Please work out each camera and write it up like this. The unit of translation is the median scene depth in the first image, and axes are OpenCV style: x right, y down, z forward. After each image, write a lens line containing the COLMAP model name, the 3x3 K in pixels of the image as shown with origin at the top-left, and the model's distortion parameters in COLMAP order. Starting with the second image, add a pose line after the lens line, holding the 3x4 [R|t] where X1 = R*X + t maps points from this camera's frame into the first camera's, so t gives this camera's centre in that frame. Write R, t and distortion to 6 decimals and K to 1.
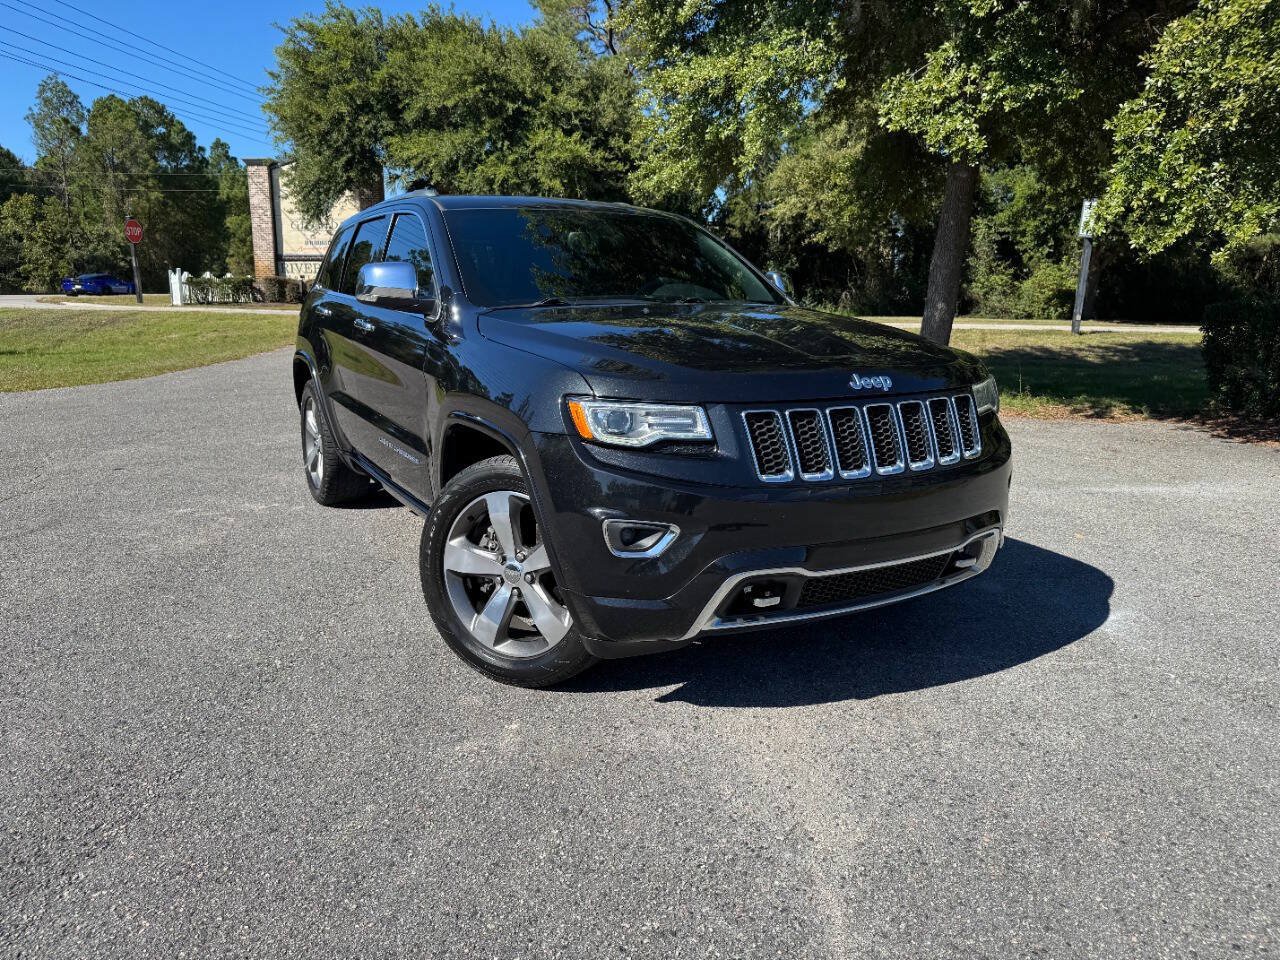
lens RADIAL K [[913.5, 0, 639.8], [0, 913.5, 478.1], [0, 0, 1]] dist [0.017326, -0.020526]
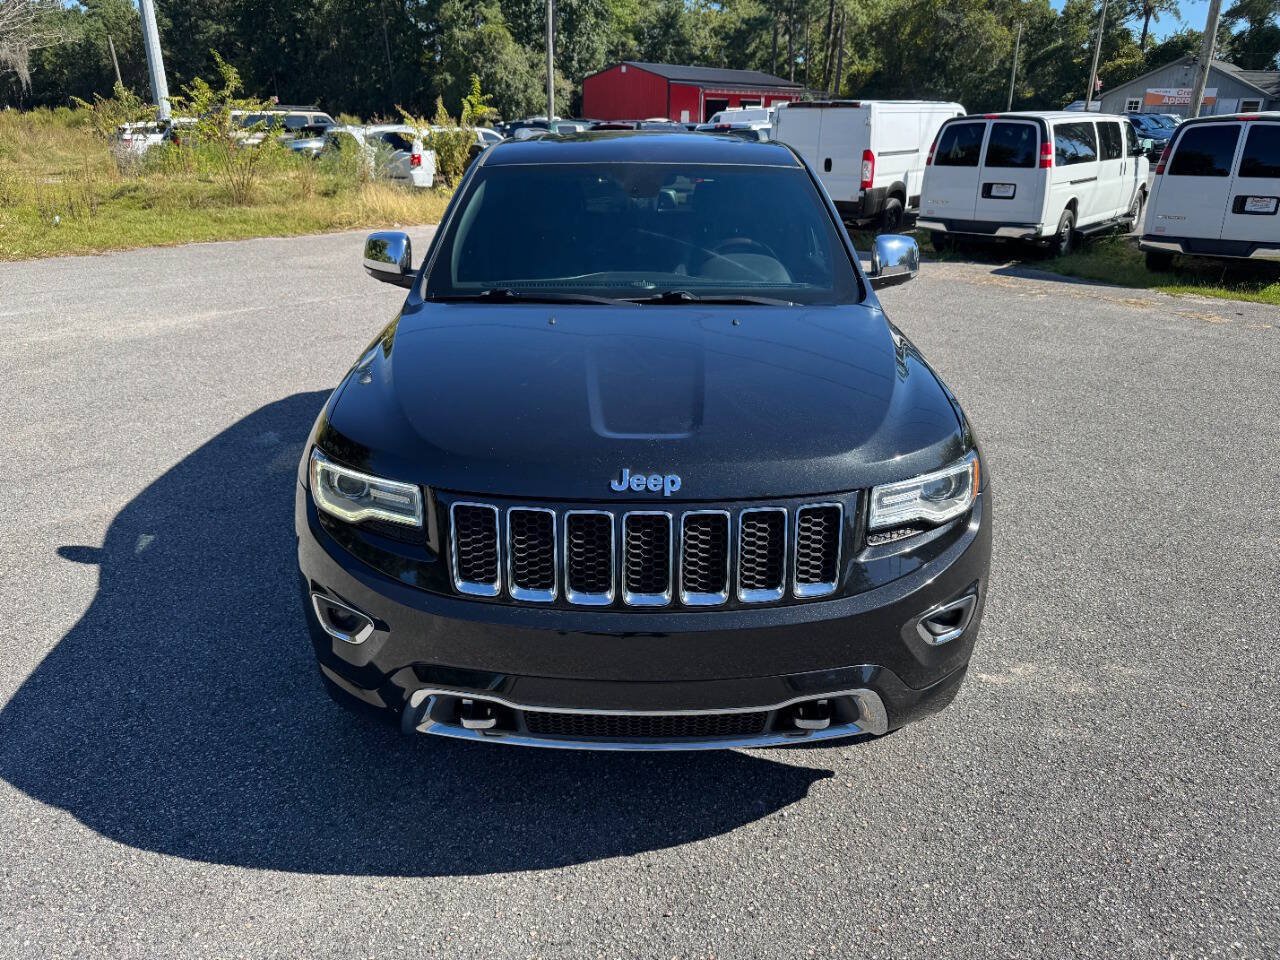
lens RADIAL K [[913.5, 0, 643.8], [0, 913.5, 475.1], [0, 0, 1]] dist [0.017326, -0.020526]
pose [[0.886429, 0.164096, -0.432801, 0.083985], [-0.107879, 0.982540, 0.151581, -0.032686], [0.450118, -0.087676, 0.888654, 0.046895]]
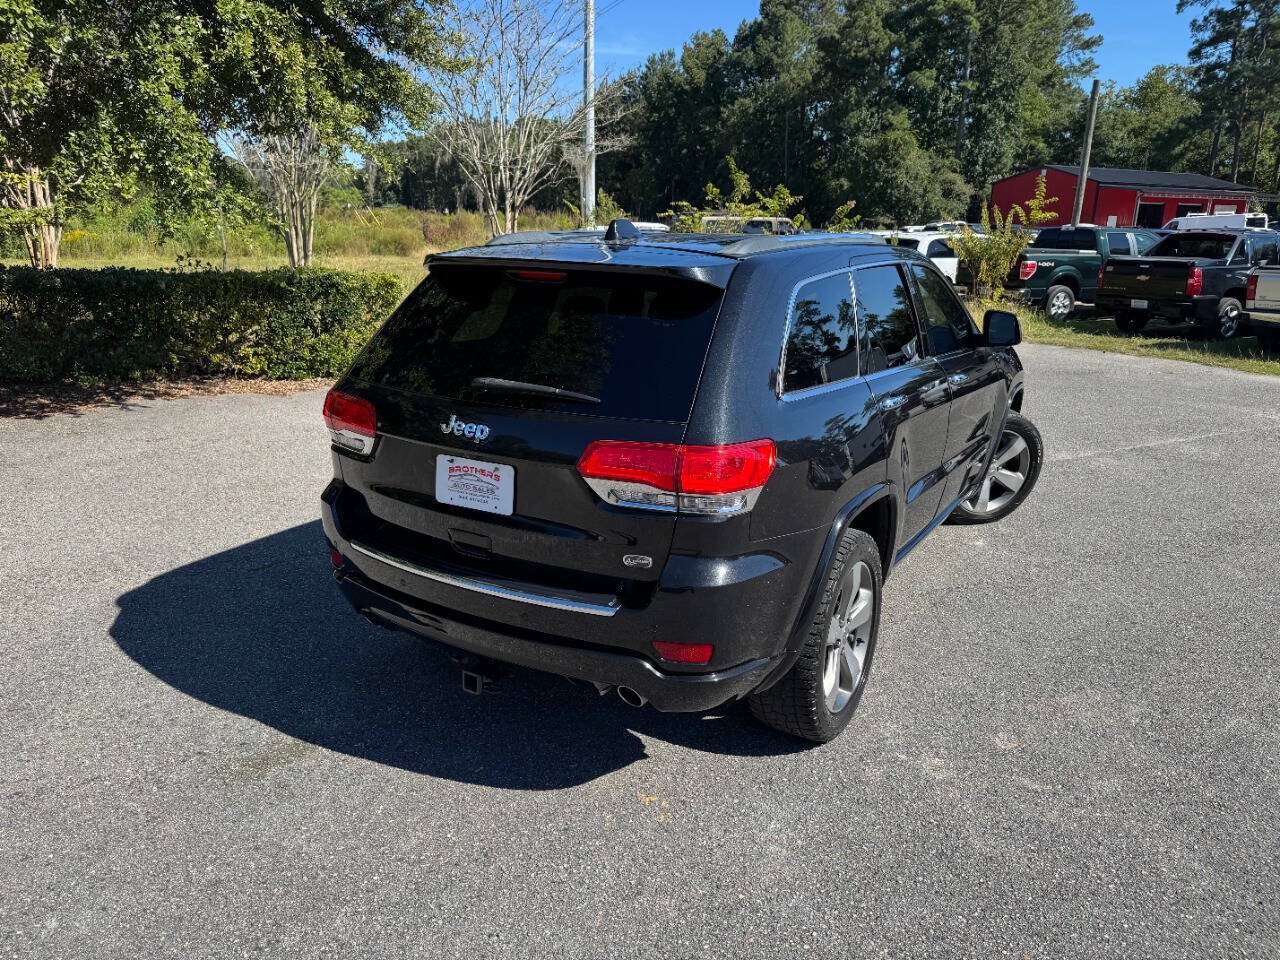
lens RADIAL K [[913.5, 0, 638.2], [0, 913.5, 485.0], [0, 0, 1]] dist [0.017326, -0.020526]
pose [[0.664158, 0.208106, -0.718043, -0.165421], [-0.184327, 0.976406, 0.112492, -0.030199], [0.724512, 0.057642, 0.686848, 0.025516]]
